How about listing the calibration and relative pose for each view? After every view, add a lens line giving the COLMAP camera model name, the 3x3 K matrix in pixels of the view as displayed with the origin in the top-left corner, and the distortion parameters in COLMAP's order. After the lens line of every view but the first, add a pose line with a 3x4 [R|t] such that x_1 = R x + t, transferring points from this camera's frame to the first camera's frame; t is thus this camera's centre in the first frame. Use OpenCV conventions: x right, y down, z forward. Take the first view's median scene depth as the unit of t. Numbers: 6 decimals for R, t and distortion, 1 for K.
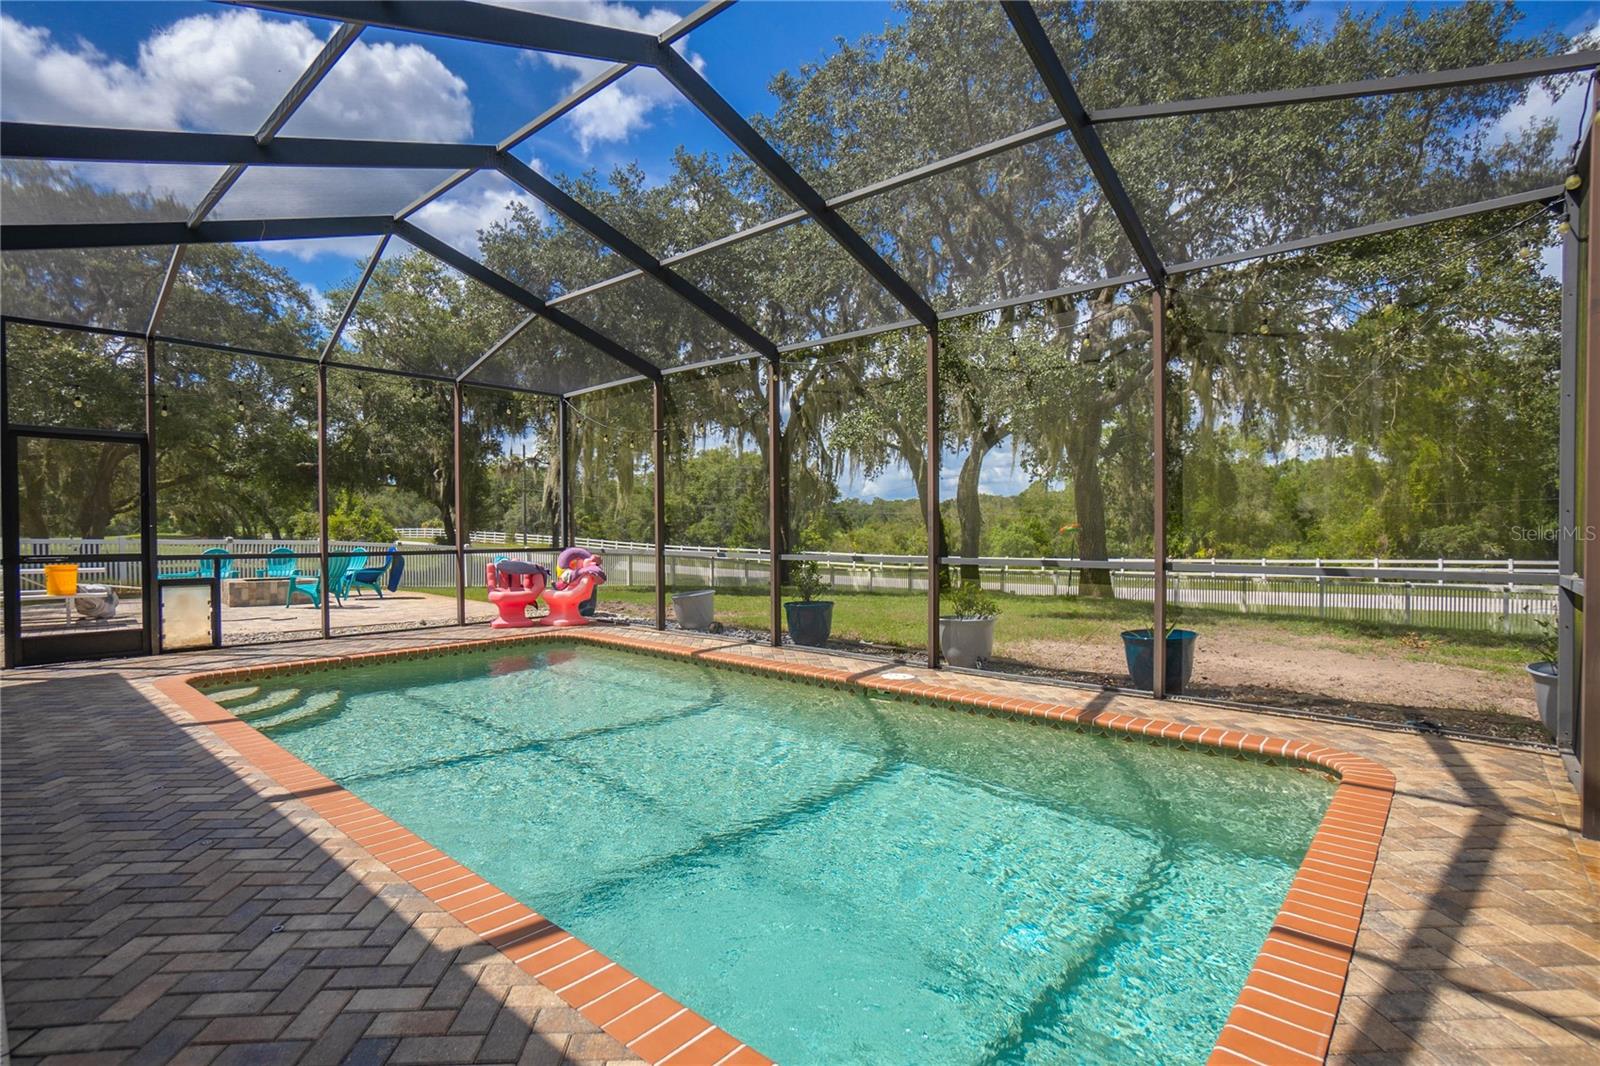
lens RADIAL K [[763.1, 0, 774.4], [0, 763.1, 531.3], [0, 0, 1]] dist [-0.039873, 0.004807]
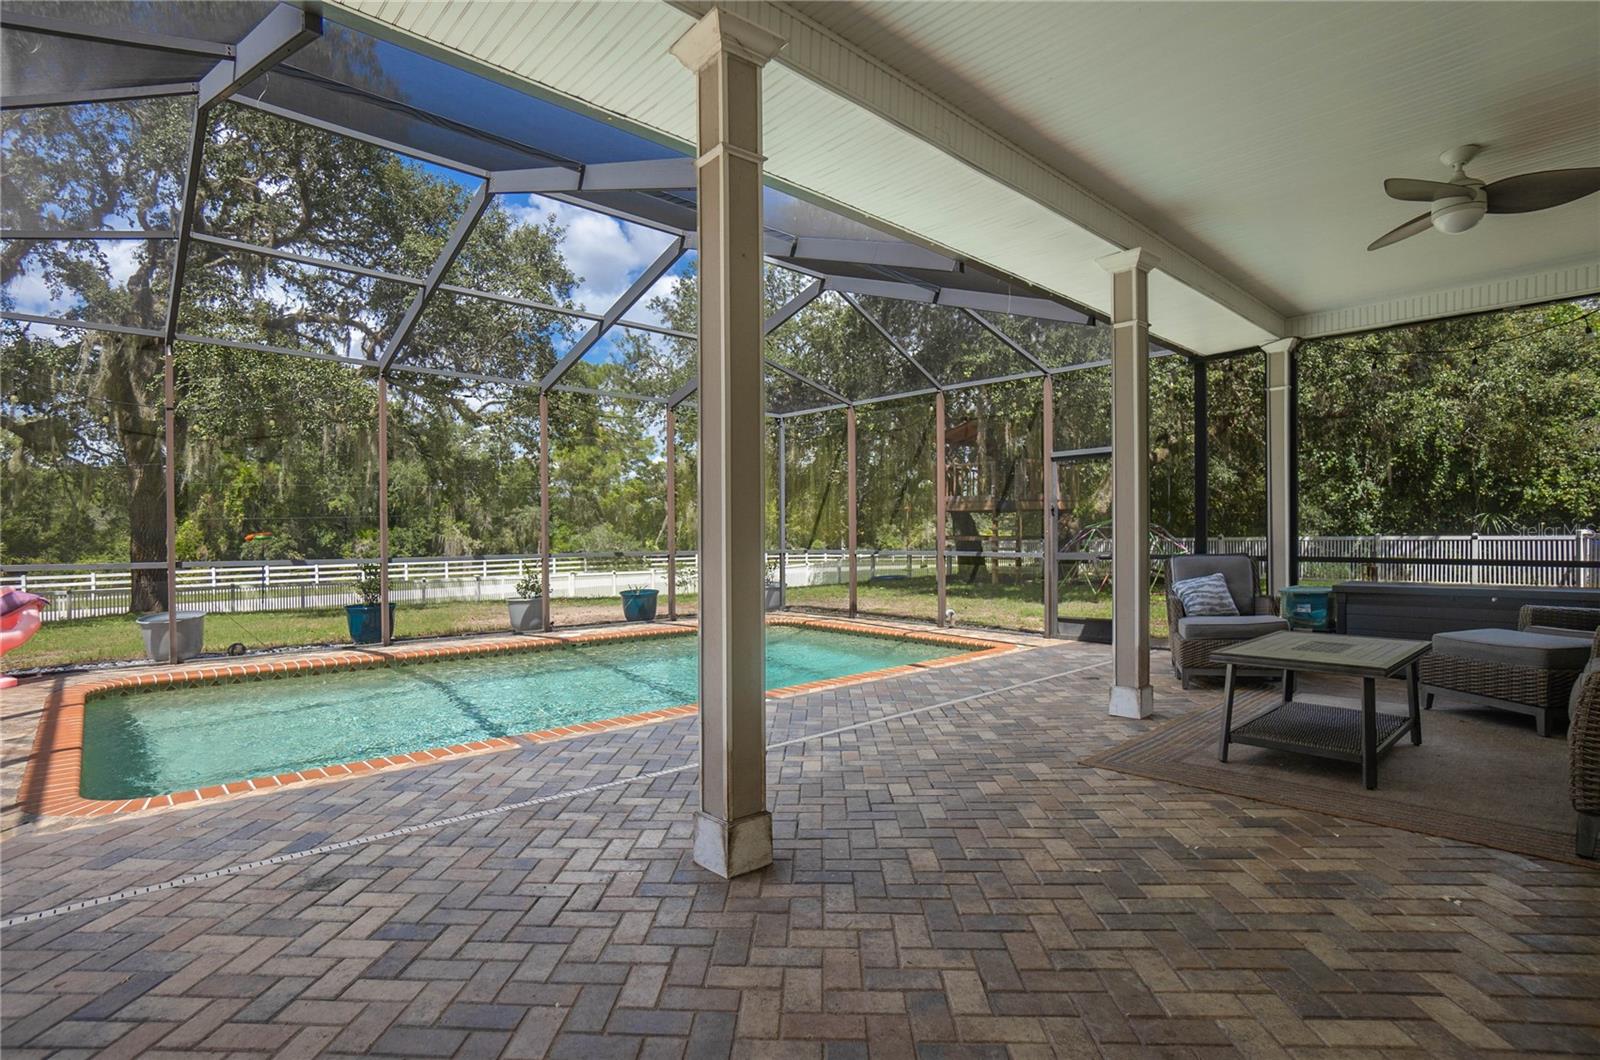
lens RADIAL K [[763.1, 0, 786.9], [0, 763.1, 532.1], [0, 0, 1]] dist [-0.039873, 0.004807]
pose [[0.085541, 0.005448, 0.996320, -0.848048], [0.011058, 0.999918, -0.006417, 0.005808], [-0.996273, 0.011566, 0.085473, 0.312903]]
